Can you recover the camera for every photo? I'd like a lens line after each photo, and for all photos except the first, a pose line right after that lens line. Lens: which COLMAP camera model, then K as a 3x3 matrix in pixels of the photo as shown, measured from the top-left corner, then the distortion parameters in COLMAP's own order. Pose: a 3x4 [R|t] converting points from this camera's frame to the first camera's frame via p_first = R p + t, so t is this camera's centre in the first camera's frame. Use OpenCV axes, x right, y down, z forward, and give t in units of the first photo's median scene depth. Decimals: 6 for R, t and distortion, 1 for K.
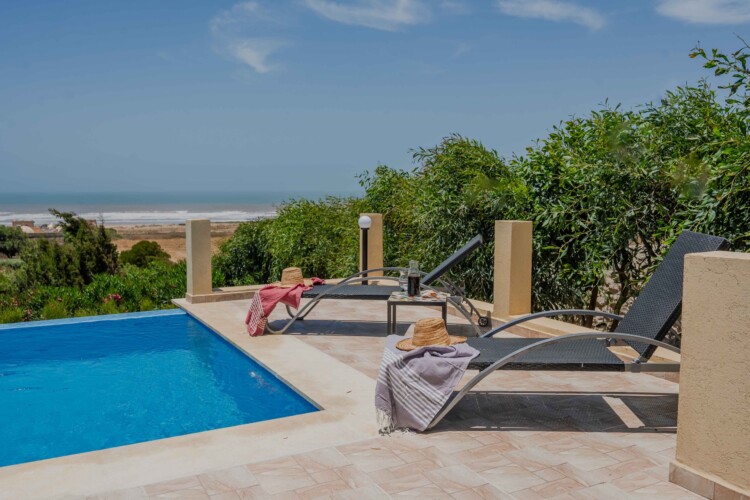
lens RADIAL K [[657.4, 0, 375.0], [0, 657.4, 250.0], [0, 0, 1]] dist [0.003287, 0.001116]
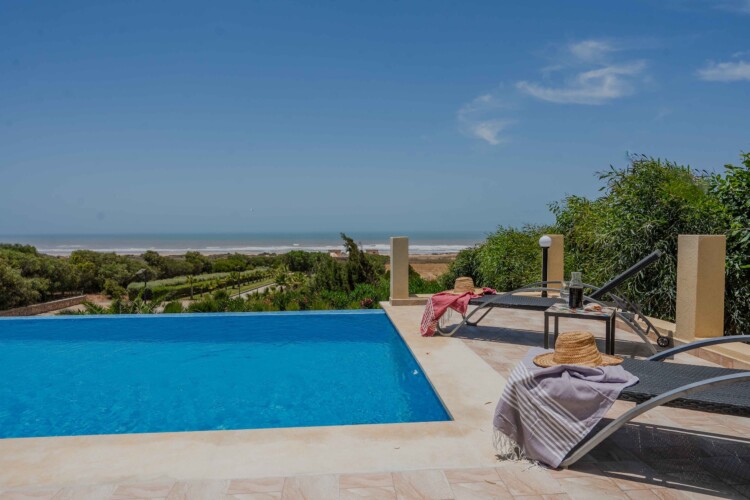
lens RADIAL K [[475.0, 0, 375.0], [0, 475.0, 250.0], [0, 0, 1]] dist [-0.002154, 0.001069]
pose [[0.915183, 0.011158, -0.402884, 0.065241], [-0.031254, 0.998571, -0.043339, 0.022291], [0.401825, 0.052255, 0.914224, 0.224356]]
